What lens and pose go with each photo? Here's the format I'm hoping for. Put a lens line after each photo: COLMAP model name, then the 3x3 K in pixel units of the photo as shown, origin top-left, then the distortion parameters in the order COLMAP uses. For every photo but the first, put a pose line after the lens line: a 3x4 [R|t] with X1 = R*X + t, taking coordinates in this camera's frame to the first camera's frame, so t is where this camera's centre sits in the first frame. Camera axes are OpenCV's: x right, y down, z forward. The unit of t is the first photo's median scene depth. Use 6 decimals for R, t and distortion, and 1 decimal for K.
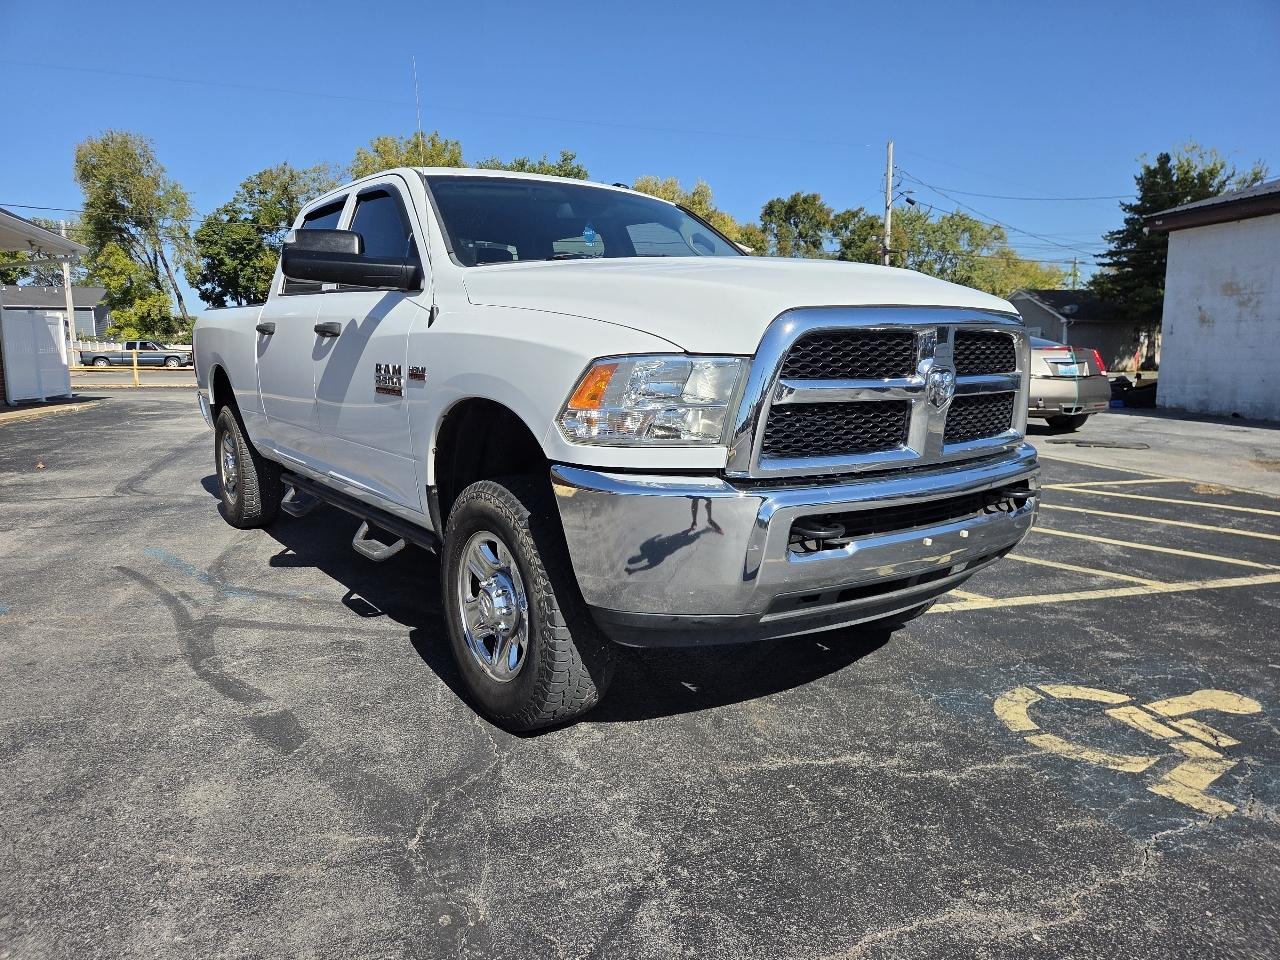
lens RADIAL K [[845.1, 0, 622.6], [0, 845.1, 490.4], [0, 0, 1]] dist [0.052217, -0.041855]
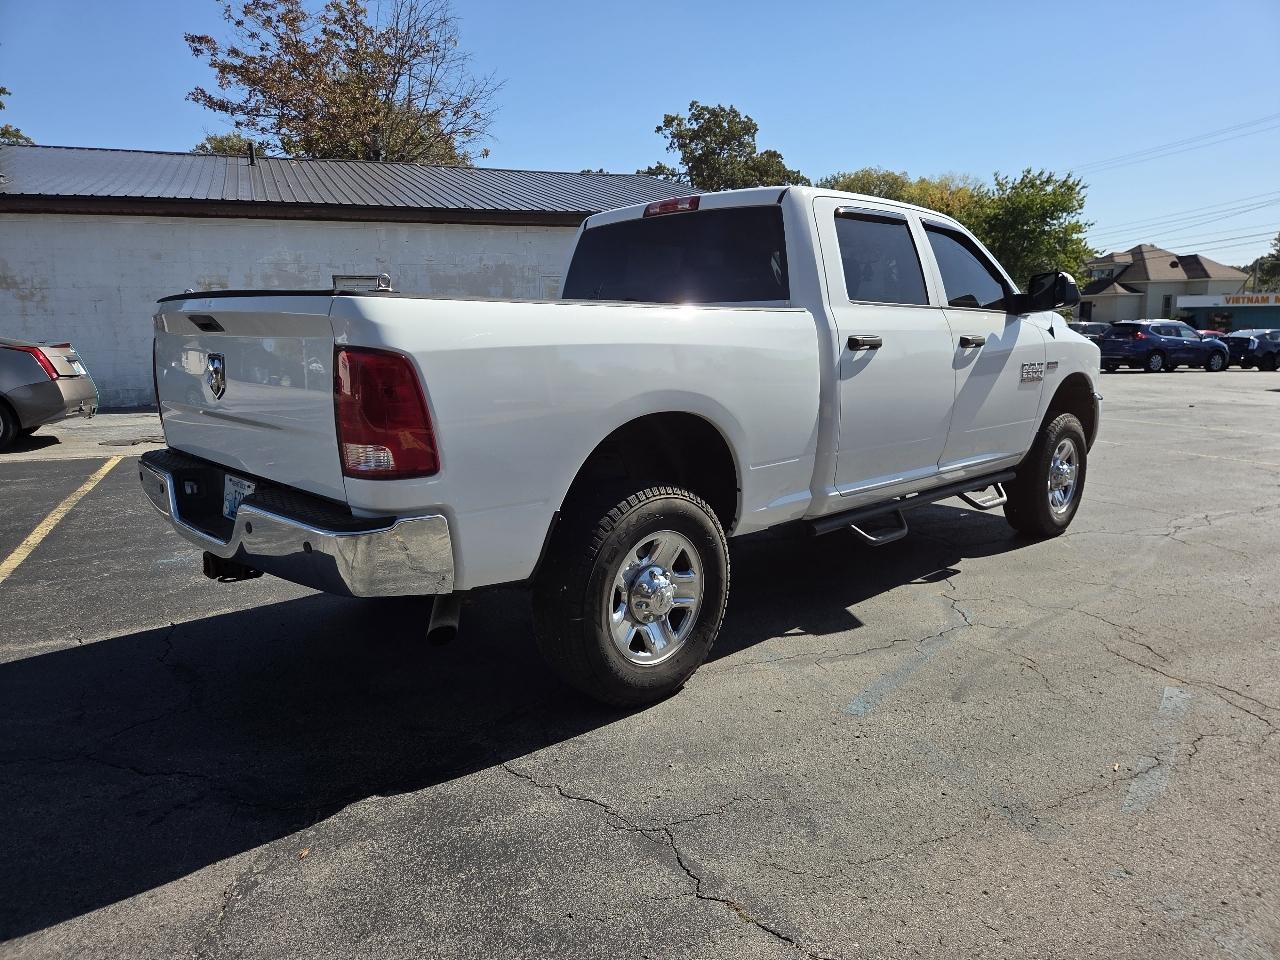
lens RADIAL K [[845.1, 0, 632.0], [0, 845.1, 491.9], [0, 0, 1]] dist [0.052217, -0.041855]
pose [[-0.116821, -0.190984, 0.974617, -1.874916], [0.173995, 0.962223, 0.209411, -0.400971], [-0.977793, 0.194042, -0.079177, 2.010248]]
